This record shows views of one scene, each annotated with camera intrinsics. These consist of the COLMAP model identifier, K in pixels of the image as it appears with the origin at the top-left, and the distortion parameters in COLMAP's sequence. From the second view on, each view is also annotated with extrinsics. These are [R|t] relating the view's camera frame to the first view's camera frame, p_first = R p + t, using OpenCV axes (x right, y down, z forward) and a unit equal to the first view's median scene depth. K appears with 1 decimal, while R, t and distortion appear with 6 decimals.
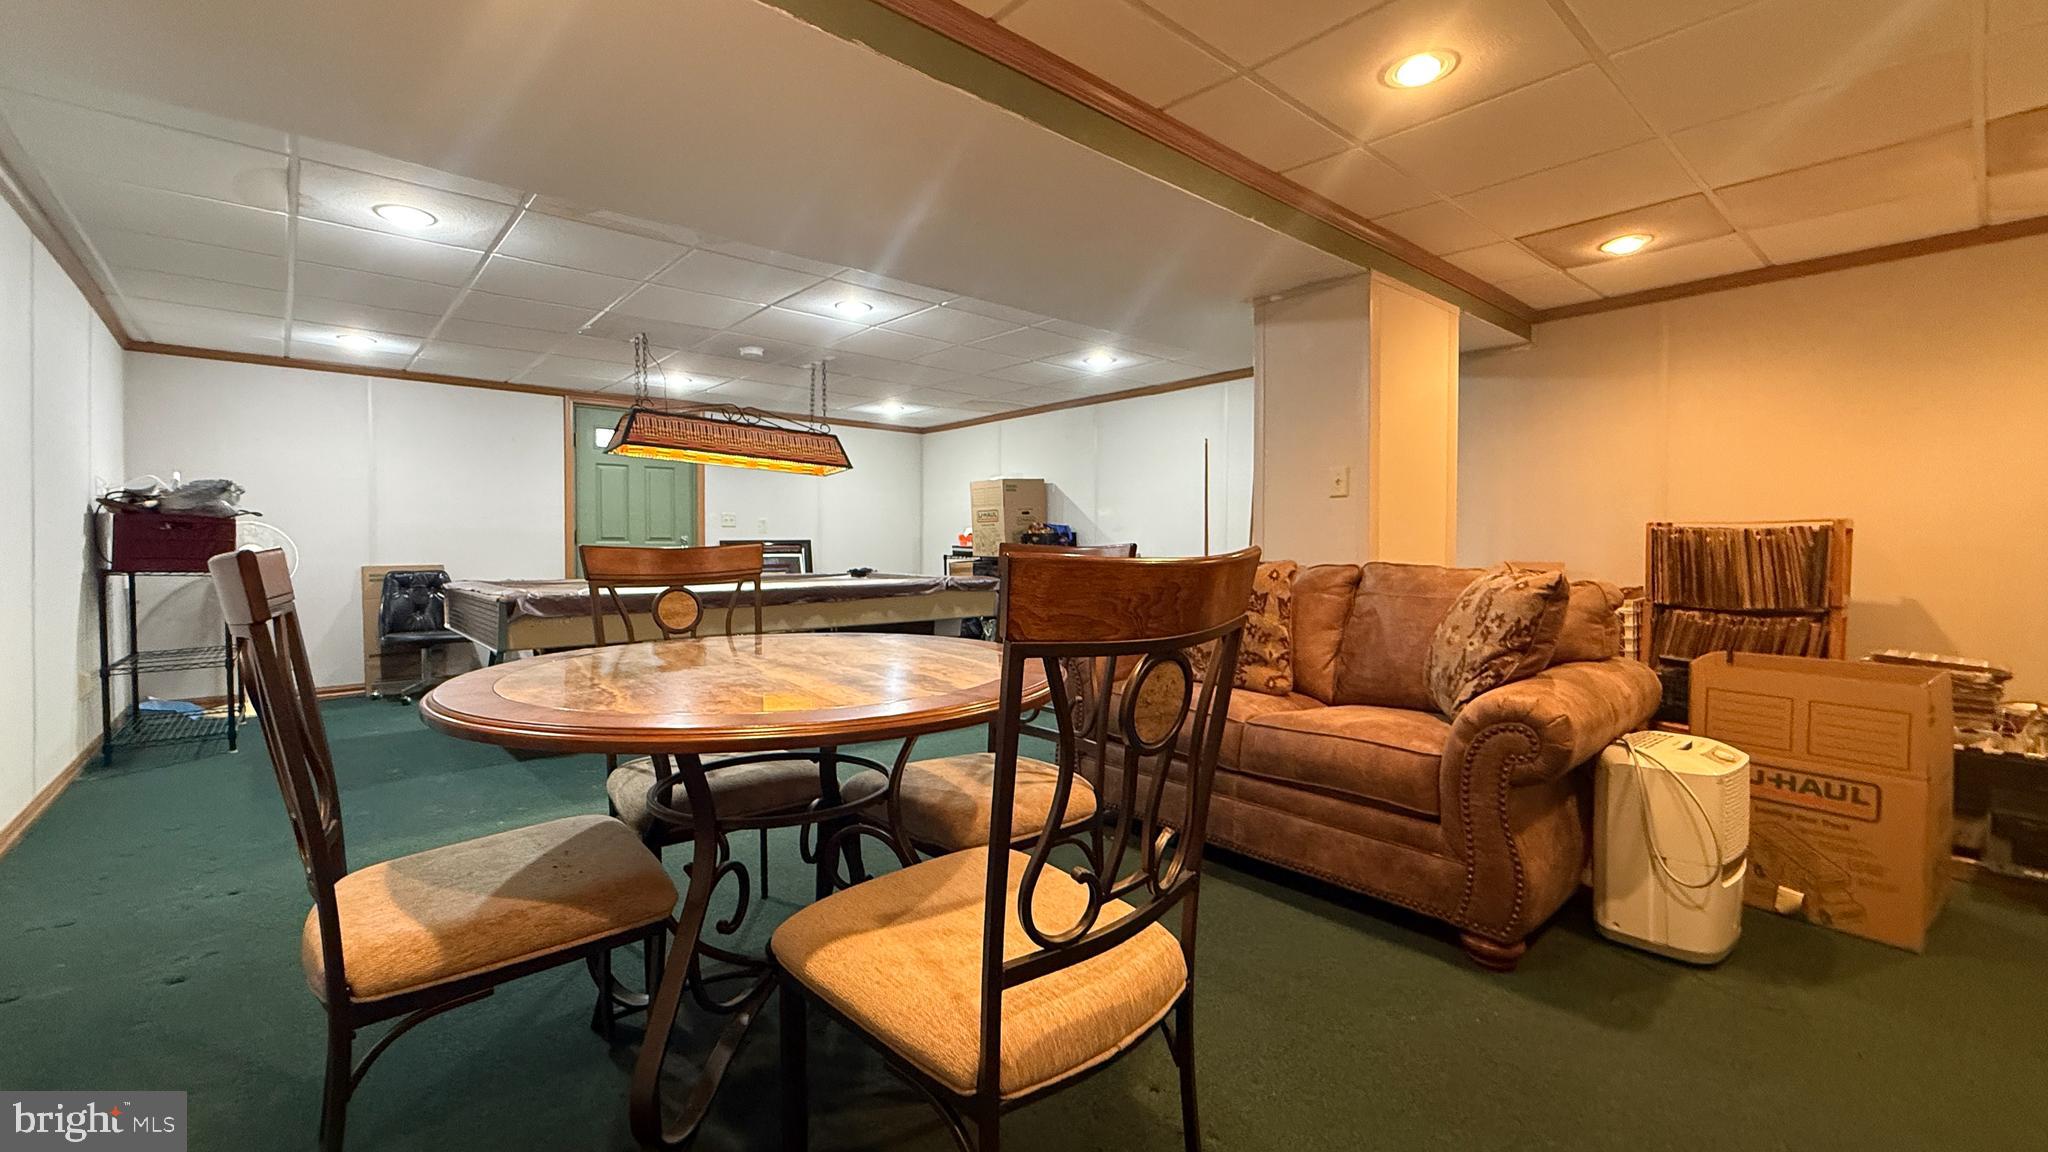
lens RADIAL K [[867.8, 0, 1015.3], [0, 867.8, 553.4], [0, 0, 1]] dist [-0.000548, -0.000144]
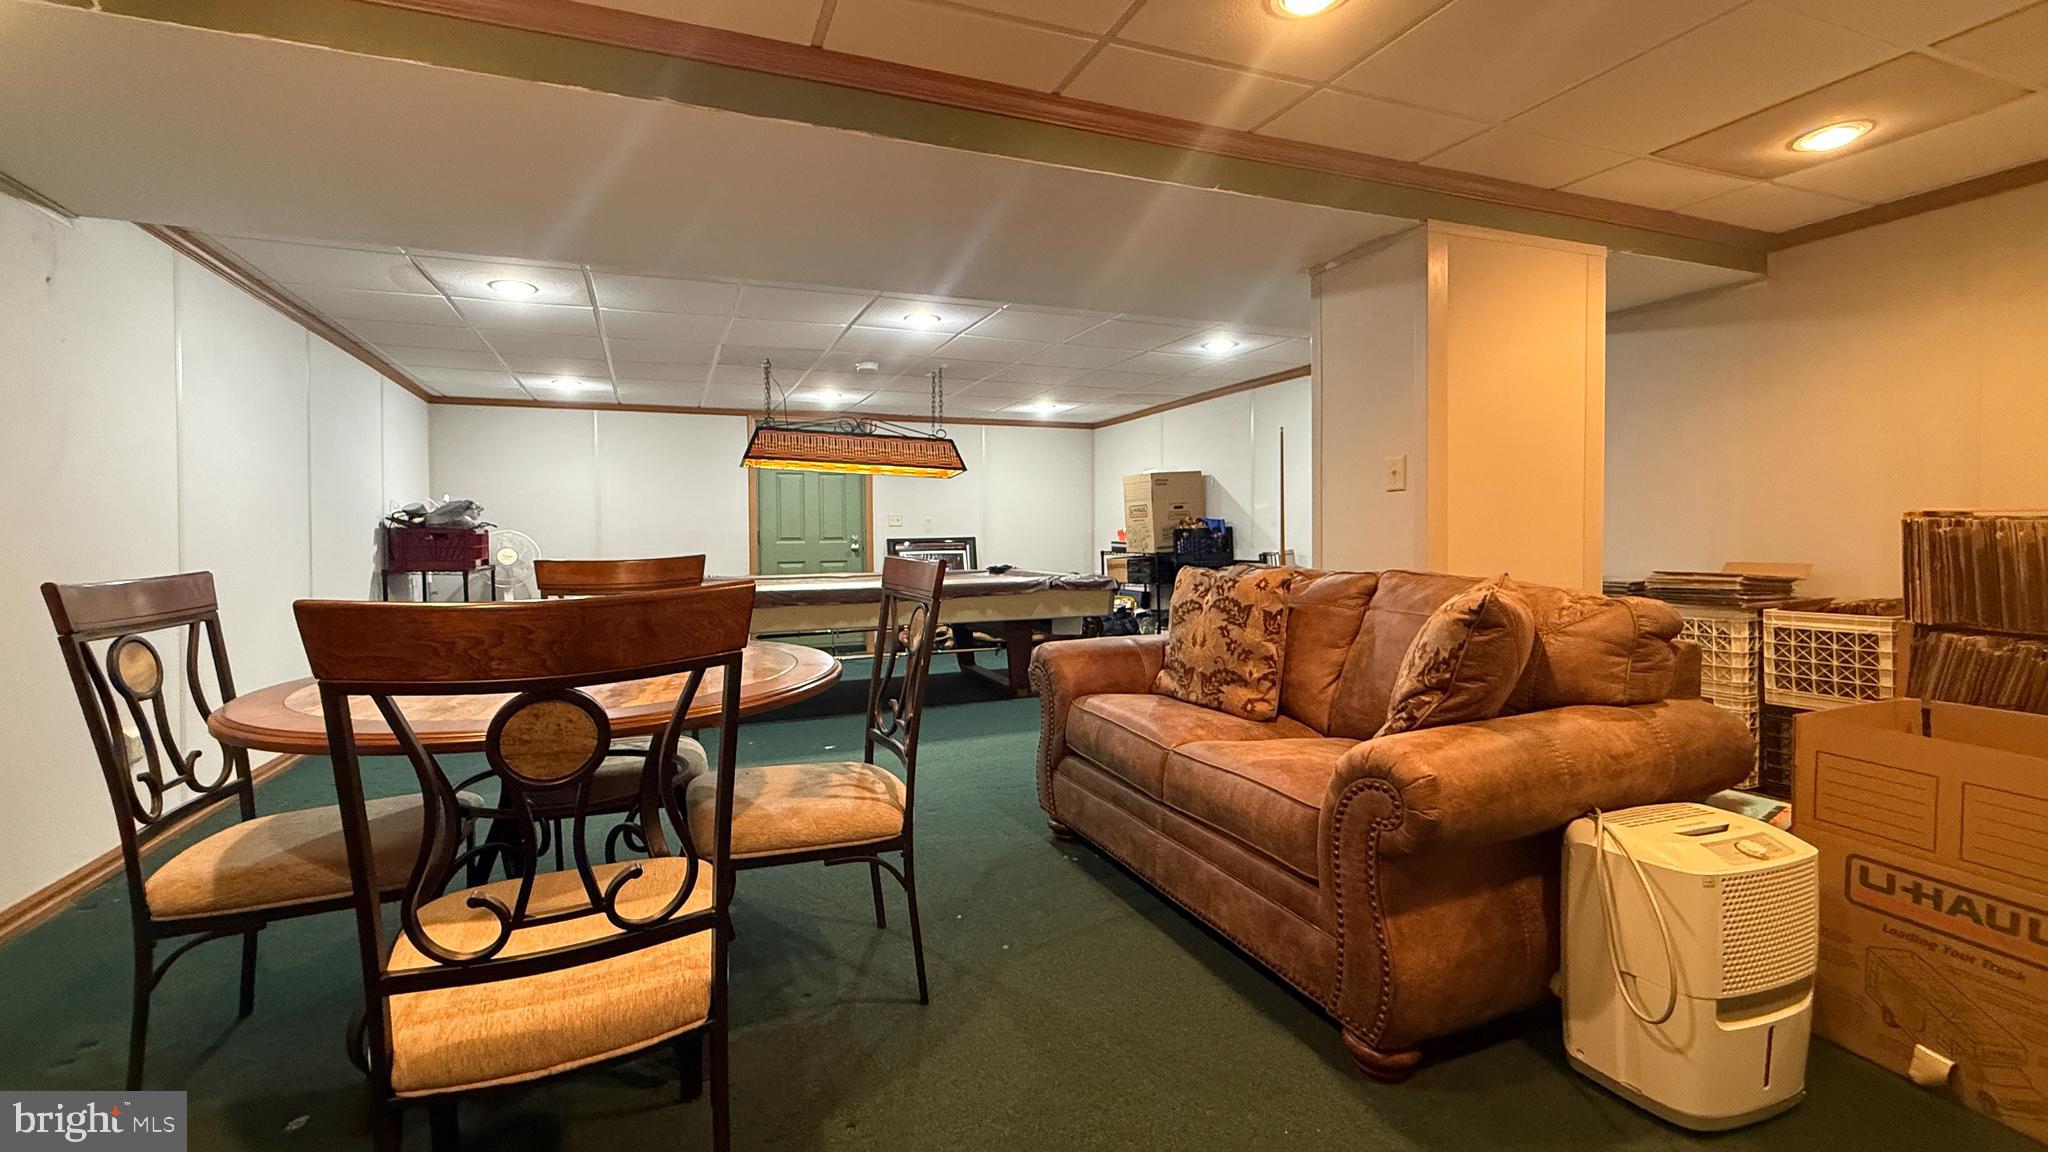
lens RADIAL K [[862.7, 0, 1023.5], [0, 862.7, 545.1], [0, 0, 1]] dist [-0.000393, 0.000506]
pose [[0.938946, -0.005168, -0.344026, 0.326254], [0.007069, 0.999966, 0.004272, -0.018255], [0.343992, -0.006443, 0.938950, 0.076302]]
